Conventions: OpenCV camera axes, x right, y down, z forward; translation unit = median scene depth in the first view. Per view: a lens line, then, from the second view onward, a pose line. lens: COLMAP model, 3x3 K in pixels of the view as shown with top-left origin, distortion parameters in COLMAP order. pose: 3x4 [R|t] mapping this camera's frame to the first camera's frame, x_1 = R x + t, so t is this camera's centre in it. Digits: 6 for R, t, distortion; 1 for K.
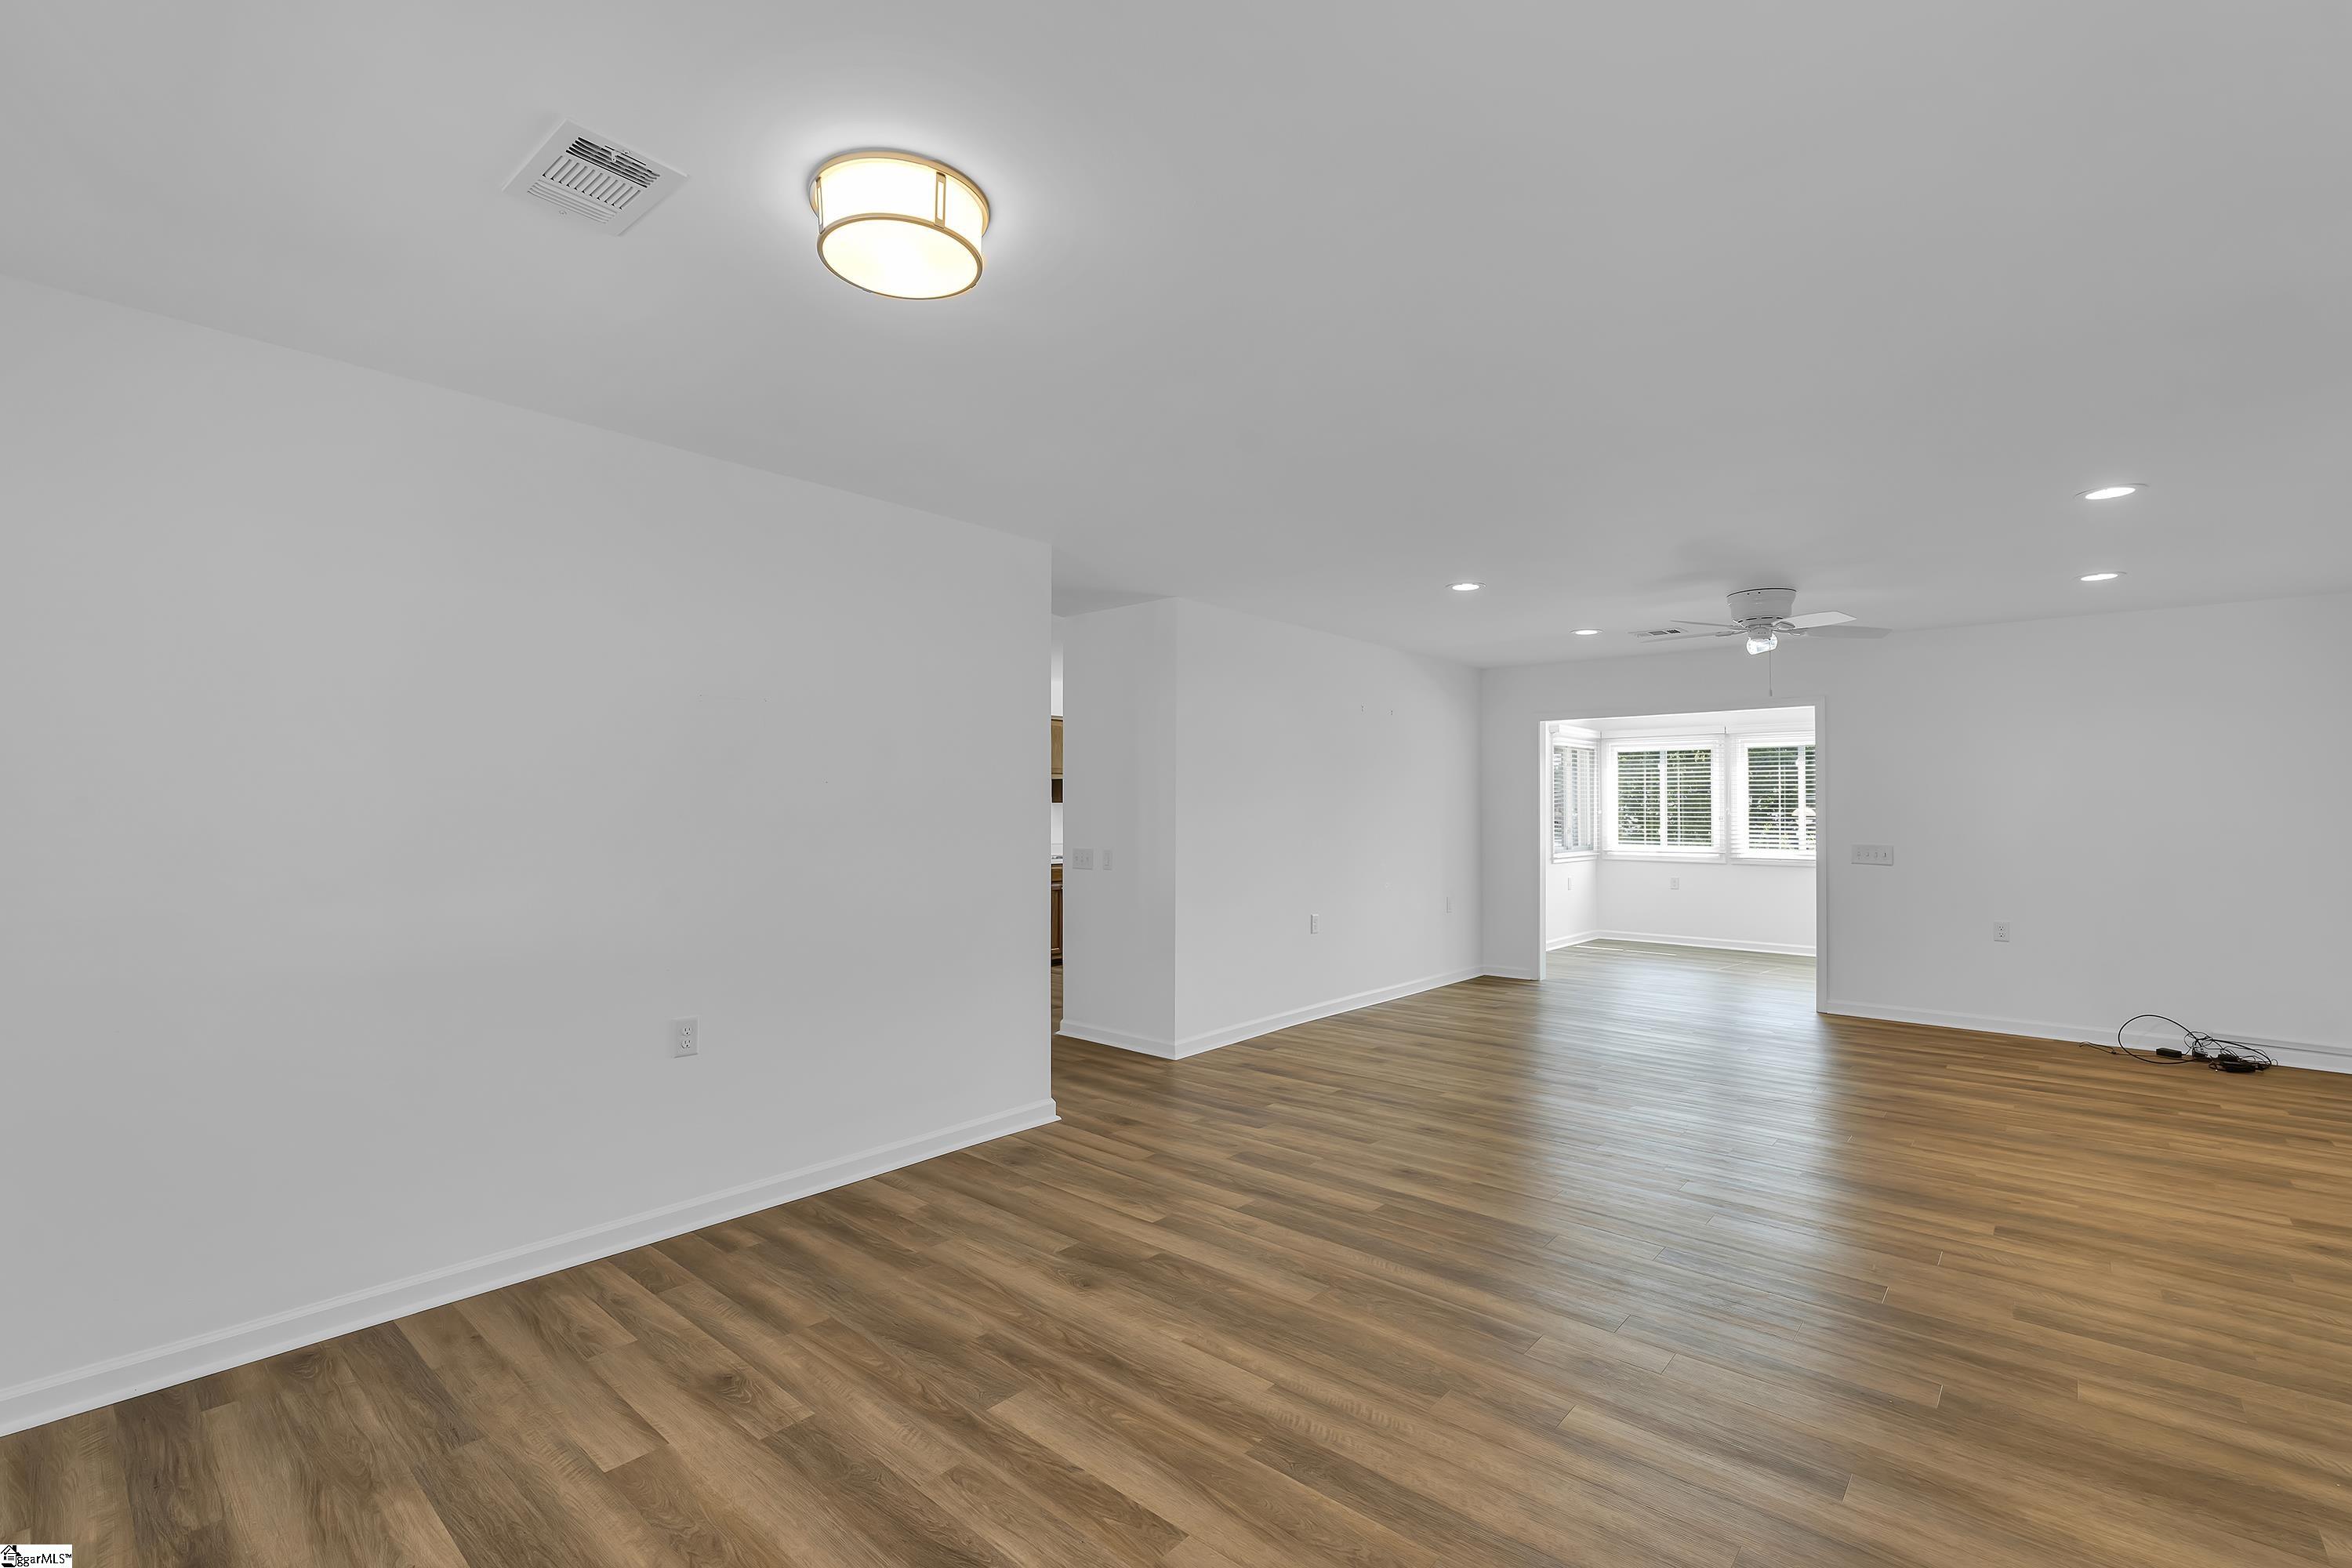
lens RADIAL K [[1023.9, 0, 1176.0], [0, 1023.9, 784.0], [0, 0, 1]] dist [-0.002326, 0.000312]
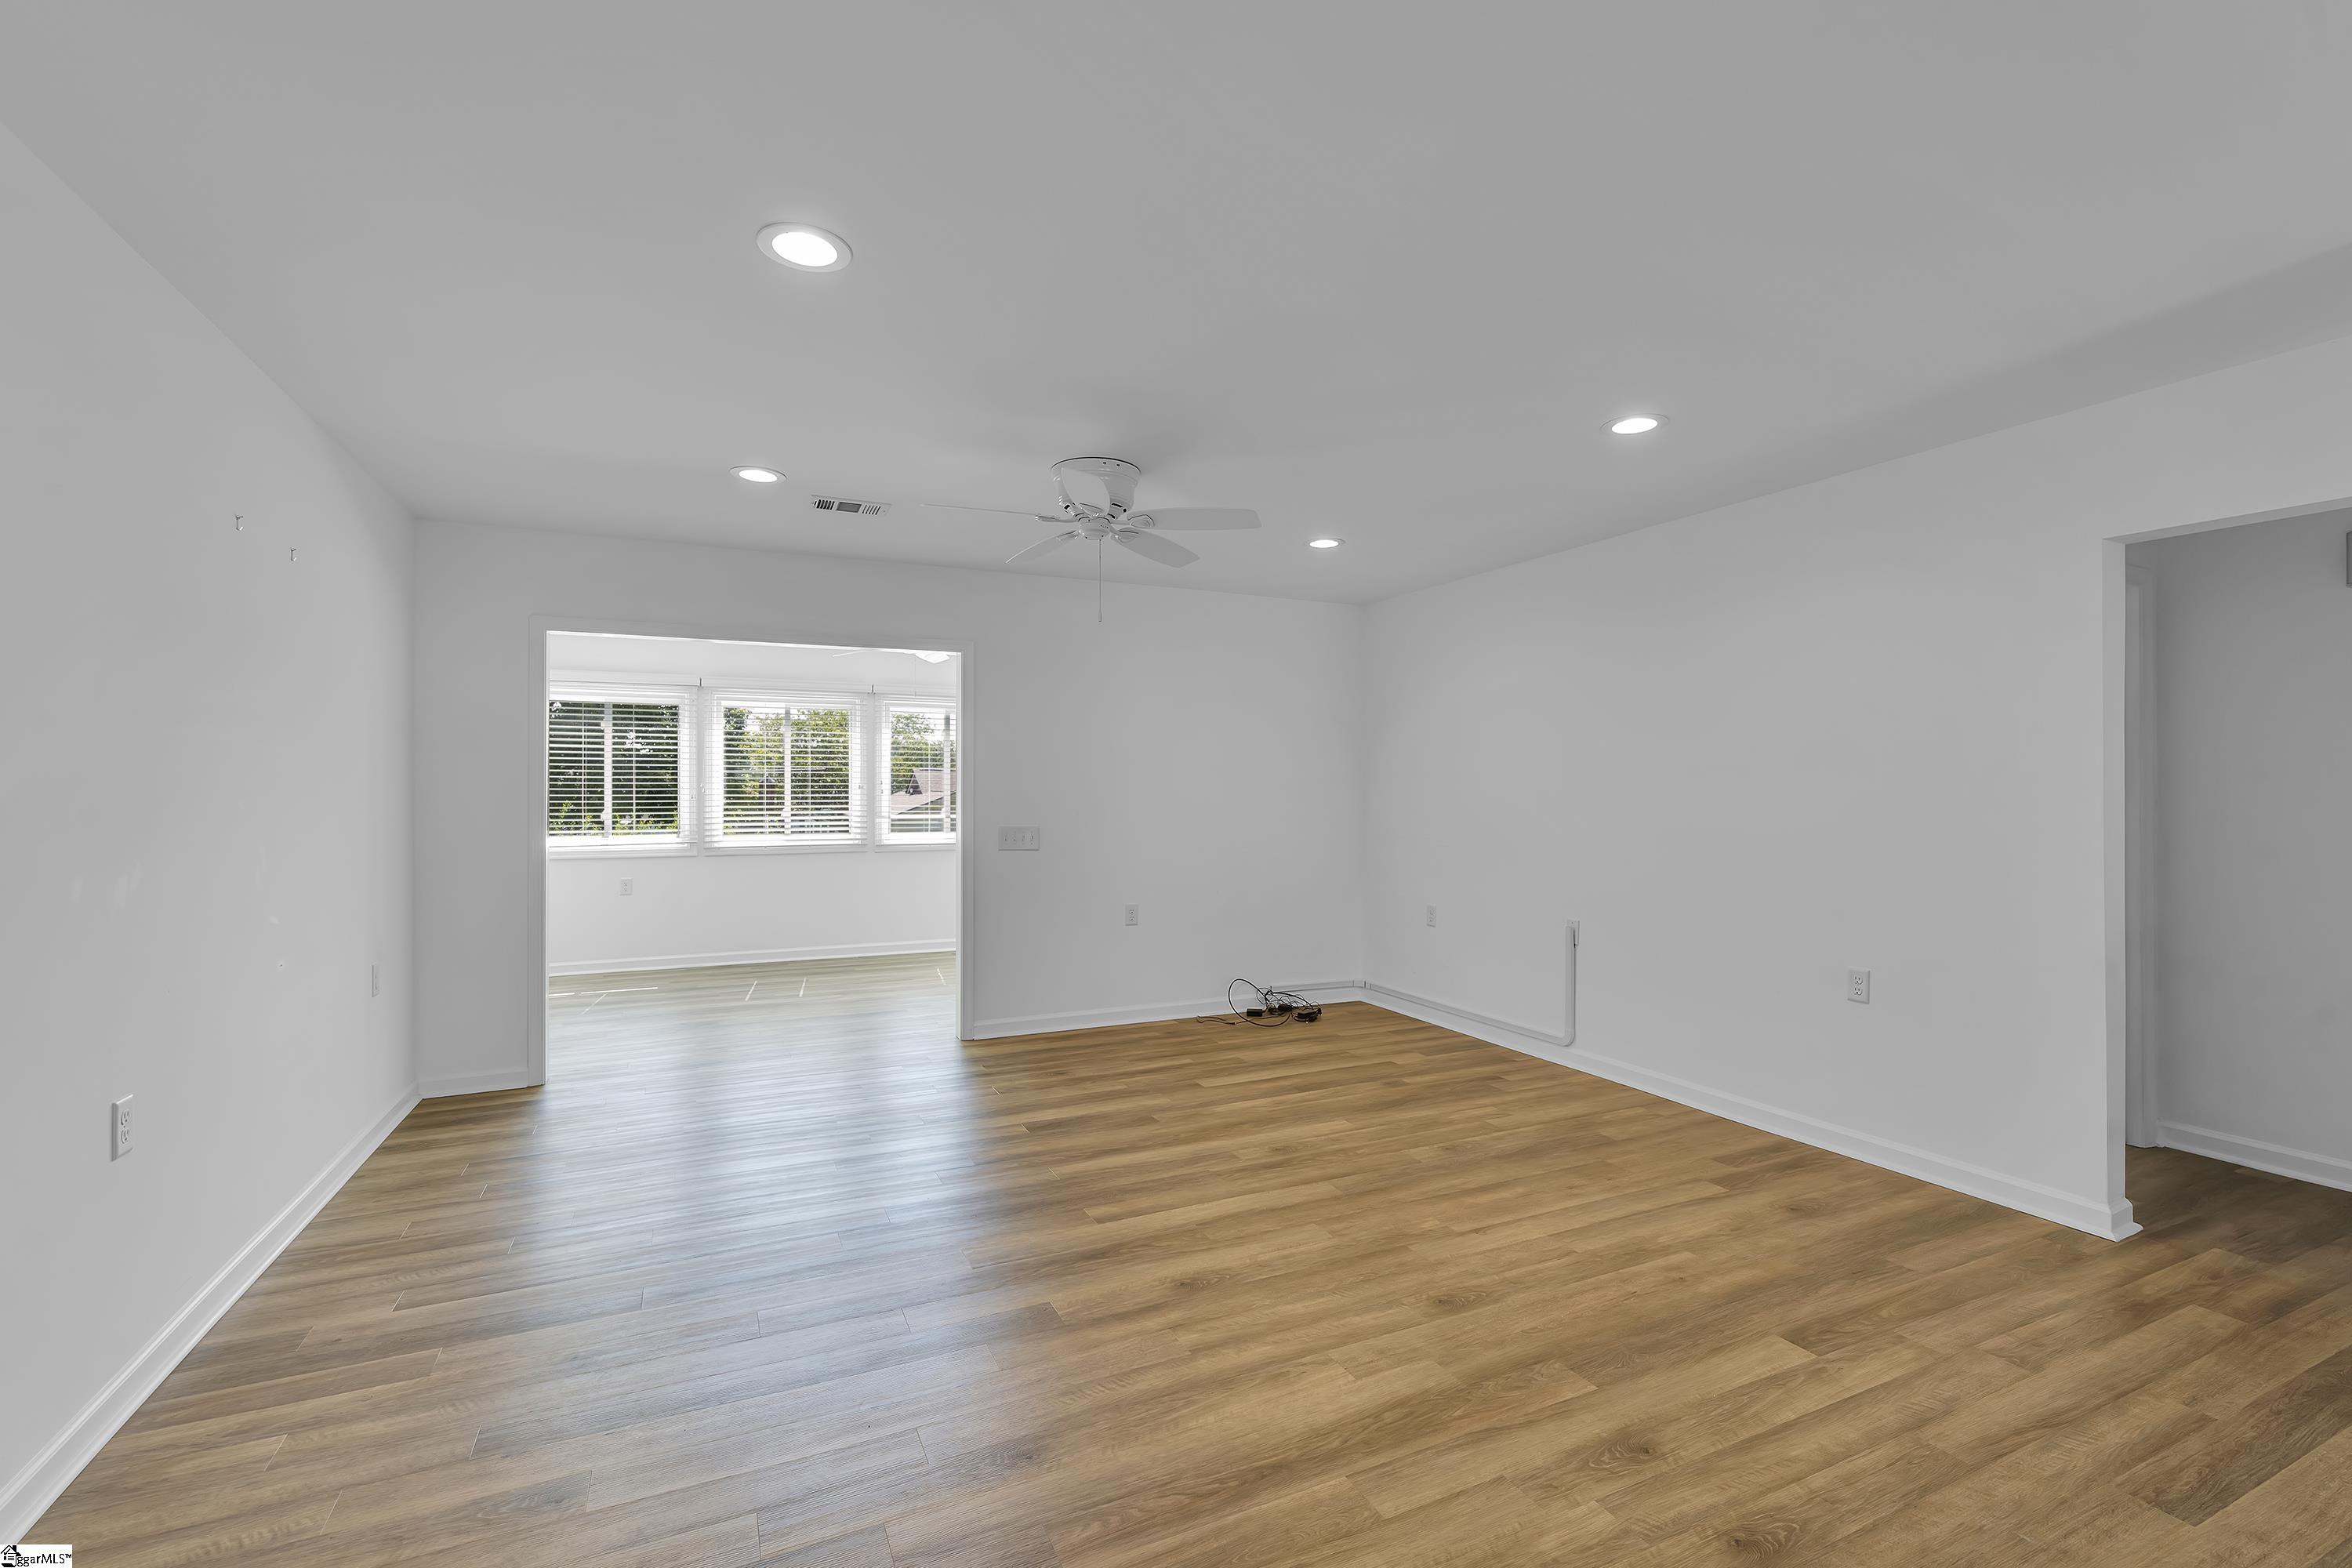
lens RADIAL K [[1023.9, 0, 1176.0], [0, 1023.9, 784.0], [0, 0, 1]] dist [-0.002326, 0.000312]
pose [[0.400734, -0.000661, 0.916194, -0.062307], [-0.020437, 0.999744, 0.009660, 0.028014], [-0.915966, -0.022596, 0.400618, 1.089715]]
